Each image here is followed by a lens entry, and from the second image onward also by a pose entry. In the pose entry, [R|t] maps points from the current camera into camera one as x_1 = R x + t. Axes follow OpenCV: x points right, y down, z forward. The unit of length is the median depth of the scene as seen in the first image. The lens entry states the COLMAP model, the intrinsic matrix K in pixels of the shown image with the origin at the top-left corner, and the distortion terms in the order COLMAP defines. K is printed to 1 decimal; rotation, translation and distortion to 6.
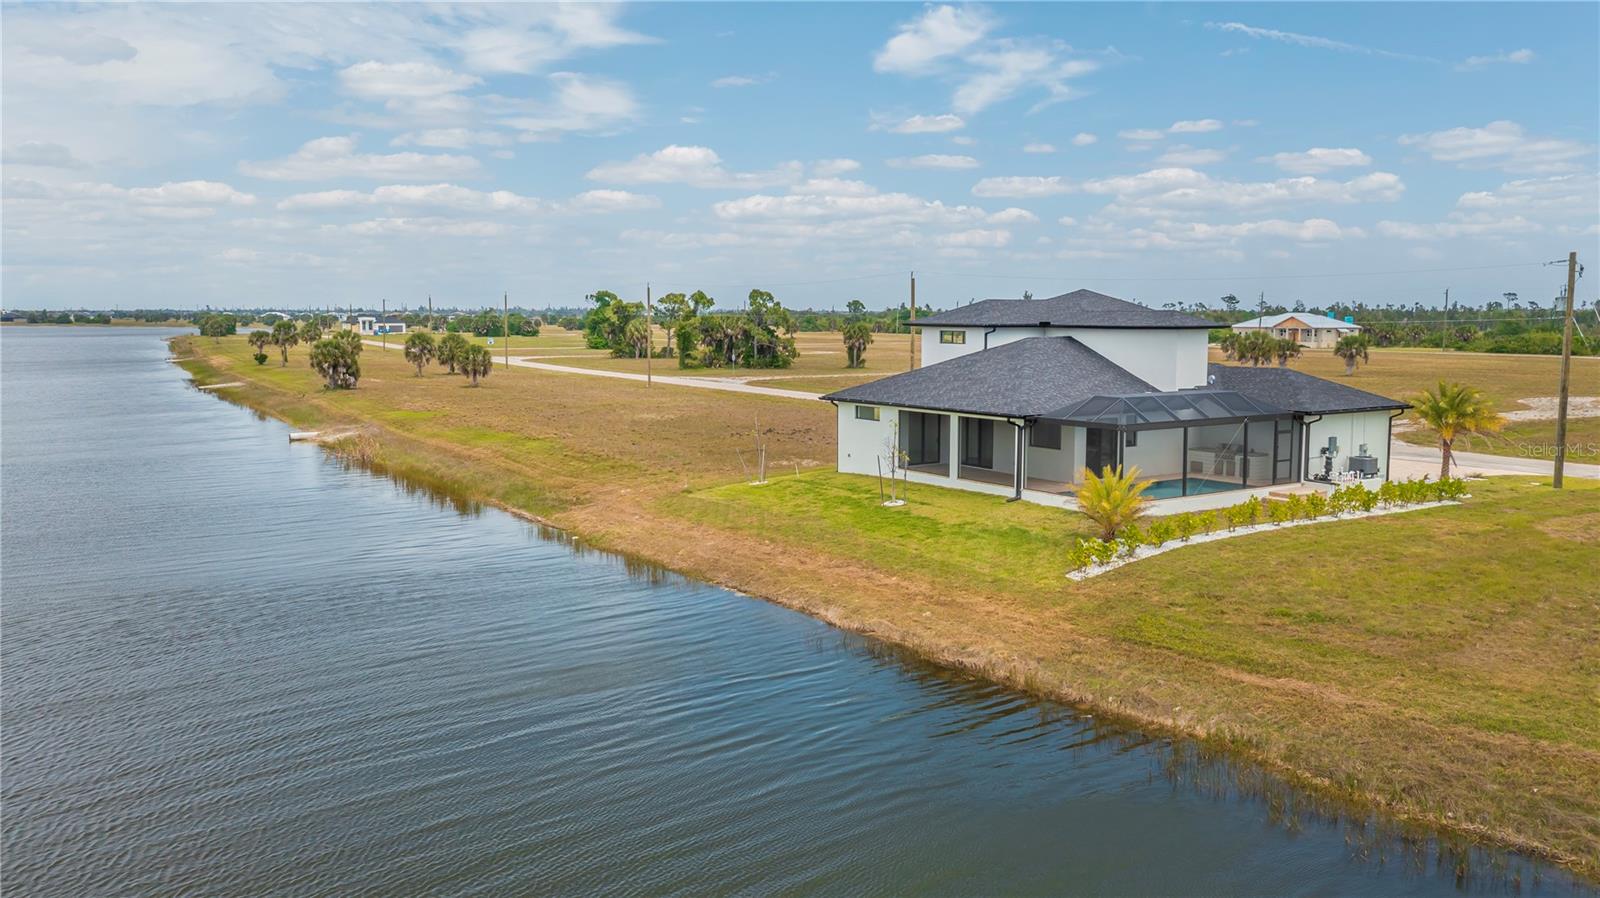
lens RADIAL K [[1259.8, 0, 802.9], [0, 1259.8, 445.2], [0, 0, 1]] dist [-0.018249, 0.011069]
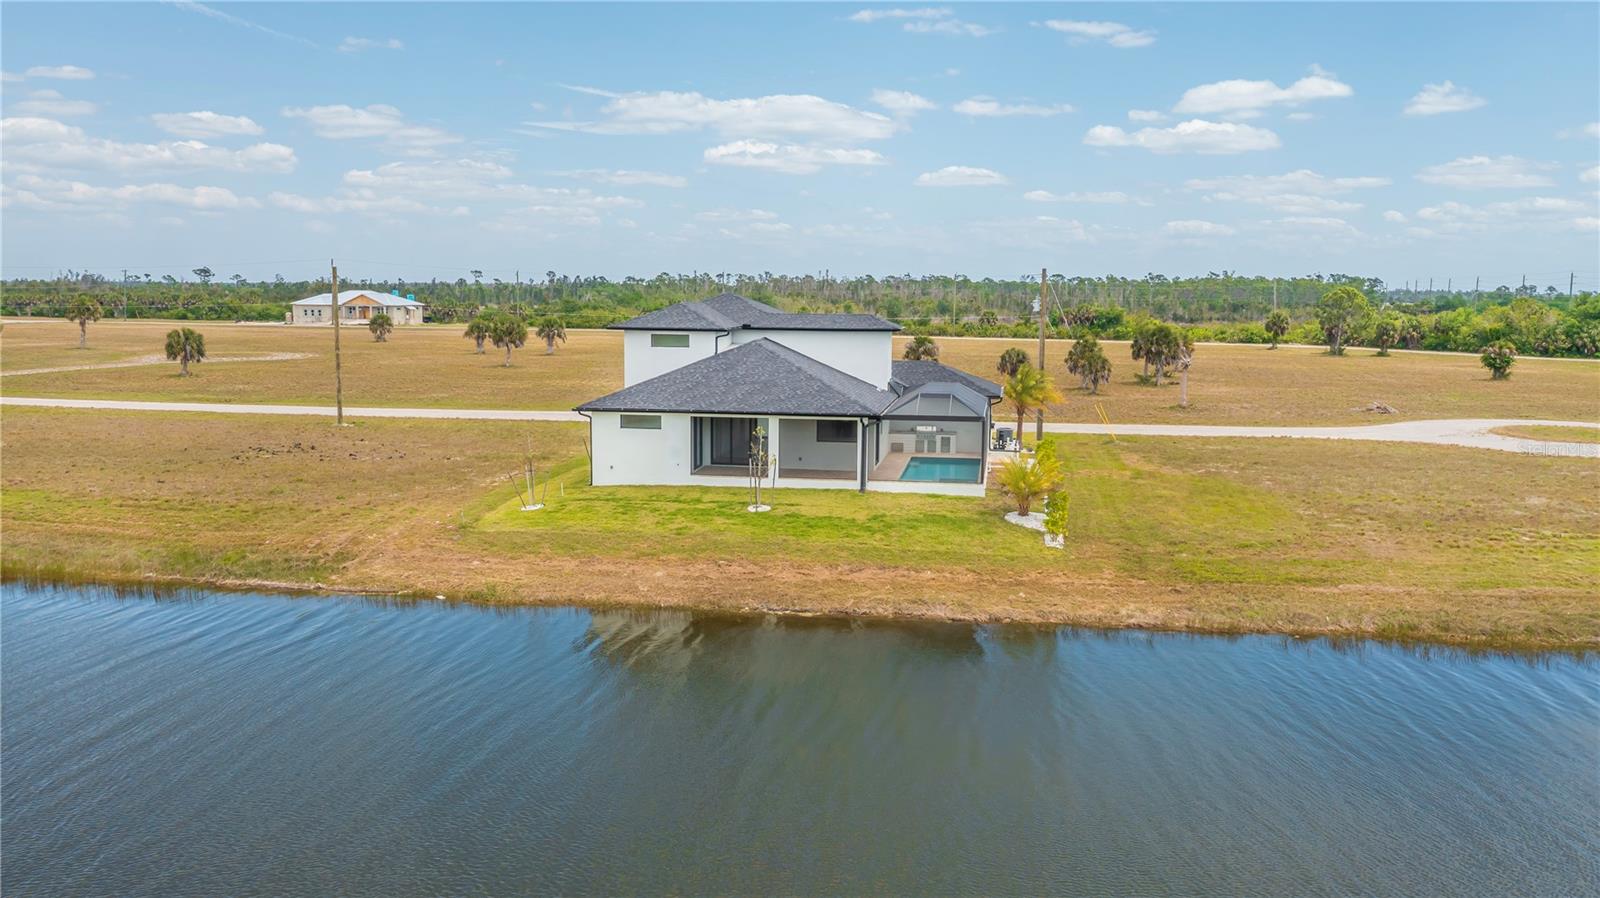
lens RADIAL K [[1259.8, 0, 810.9], [0, 1259.8, 462.1], [0, 0, 1]] dist [-0.018249, 0.011069]
pose [[0.679568, -0.093089, 0.727683, -0.192463], [0.066727, 0.995648, 0.065055, -0.016552], [-0.730572, 0.004347, 0.682822, 0.081331]]
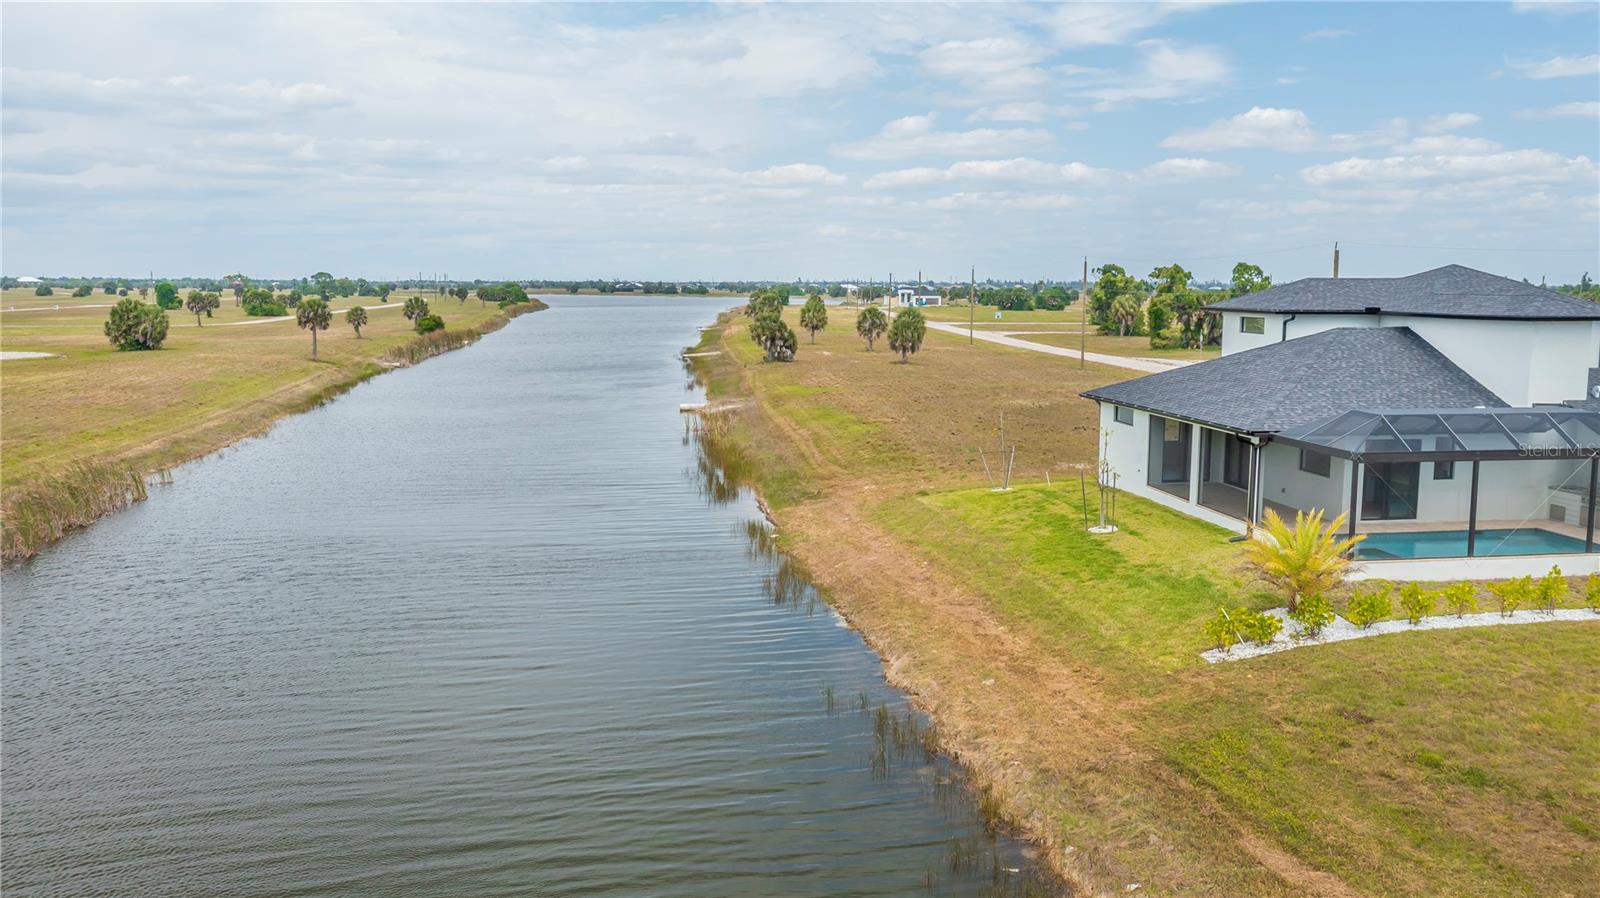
lens RADIAL K [[1259.8, 0, 803.3], [0, 1259.8, 445.3], [0, 0, 1]] dist [-0.018249, 0.011069]
pose [[0.902288, 0.057341, -0.427304, 0.072947], [-0.048066, 0.998316, 0.032470, -0.007681], [0.428446, -0.008759, 0.903525, 0.054149]]
